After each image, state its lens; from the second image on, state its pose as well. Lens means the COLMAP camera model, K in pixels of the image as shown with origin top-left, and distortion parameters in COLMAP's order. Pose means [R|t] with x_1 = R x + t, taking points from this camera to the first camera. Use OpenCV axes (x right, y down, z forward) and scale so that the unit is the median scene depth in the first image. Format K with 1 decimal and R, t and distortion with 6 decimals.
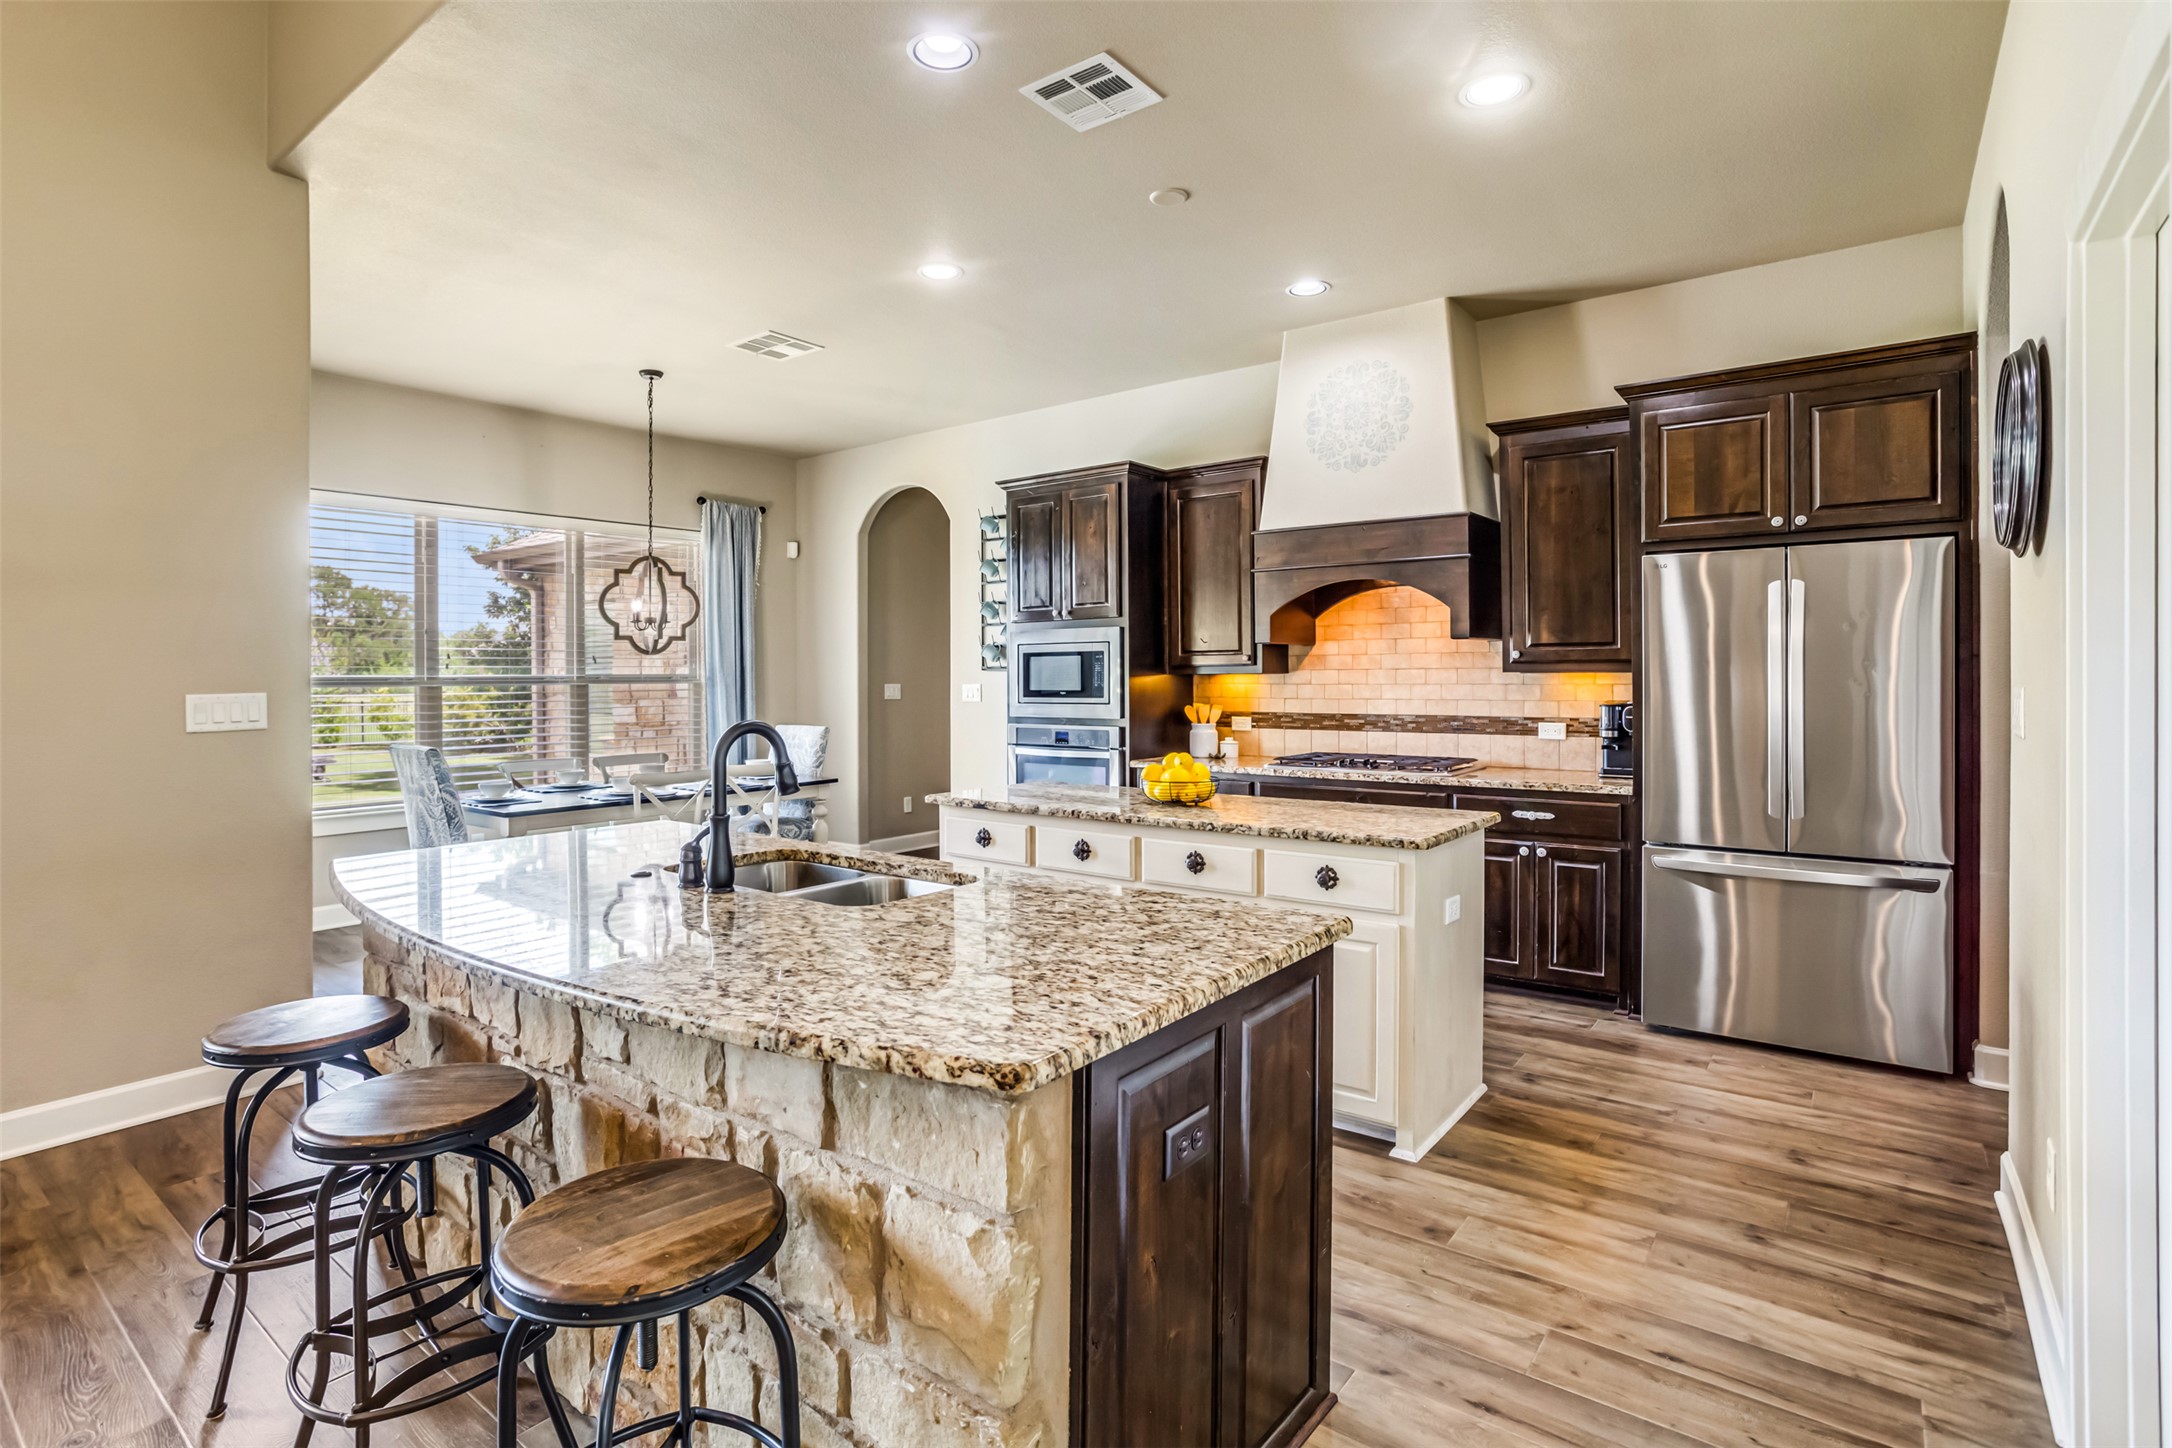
lens RADIAL K [[1055.8, 0, 1067.1], [0, 1055.8, 710.3], [0, 0, 1]] dist [-0.005460, 0.006522]
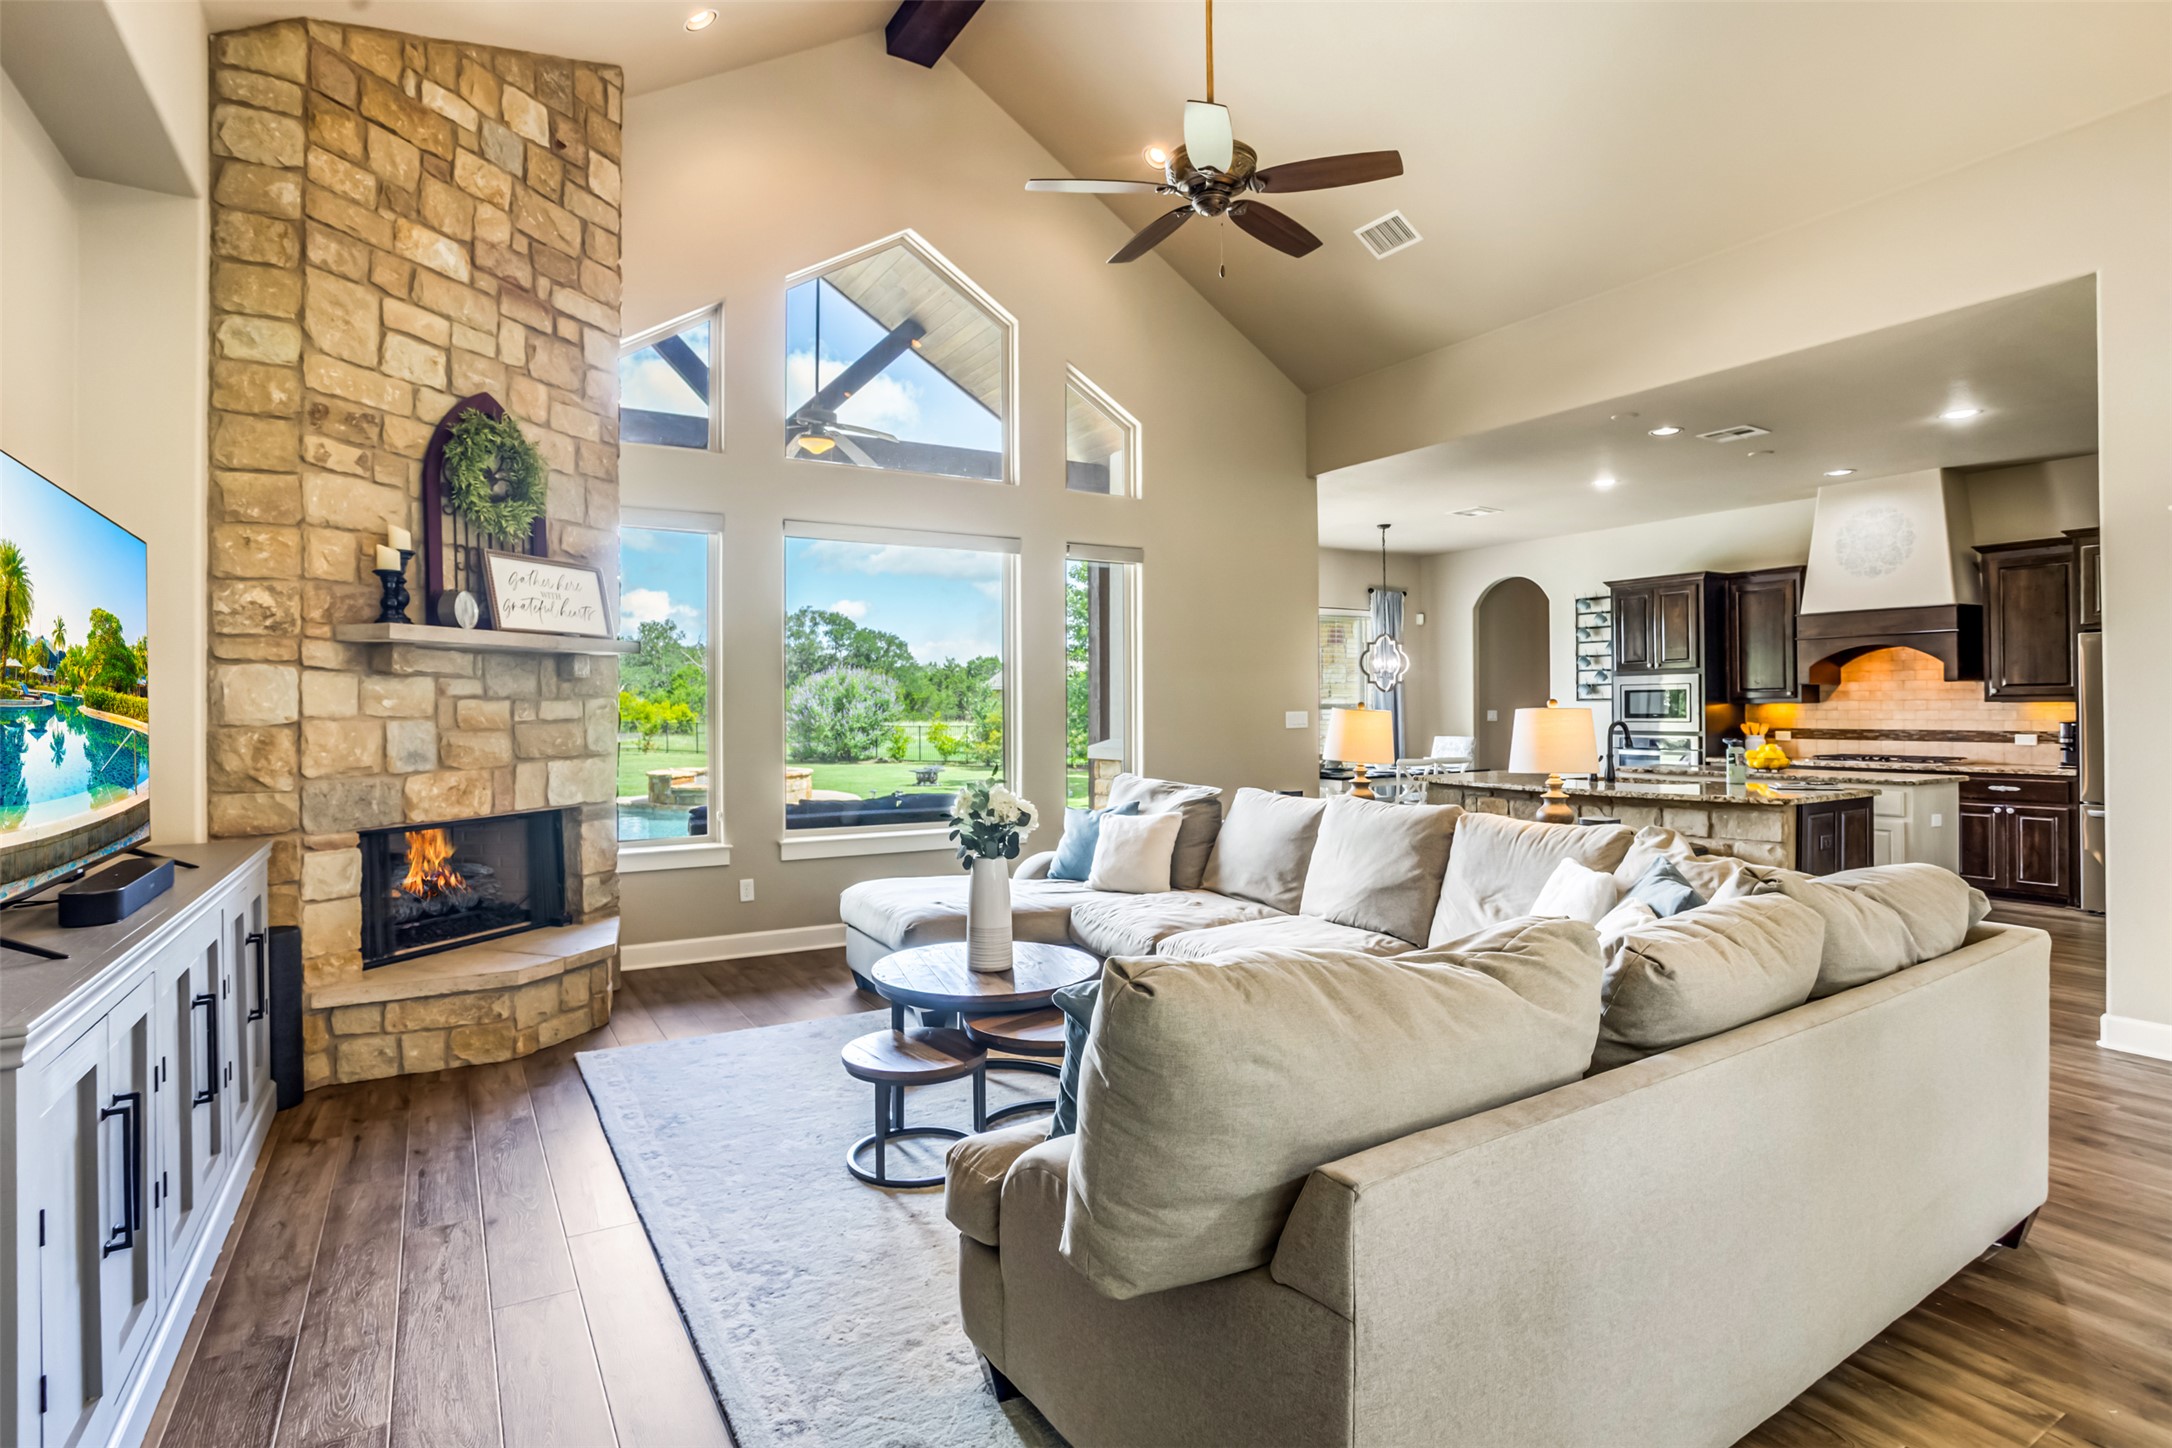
lens RADIAL K [[1055.8, 0, 1107.2], [0, 1055.8, 714.9], [0, 0, 1]] dist [-0.005460, 0.006522]
pose [[0.939678, 0.003021, -0.342046, -0.267070], [-0.010898, 0.999718, -0.021111, 0.029359], [0.341886, 0.023565, 0.939446, -0.884277]]
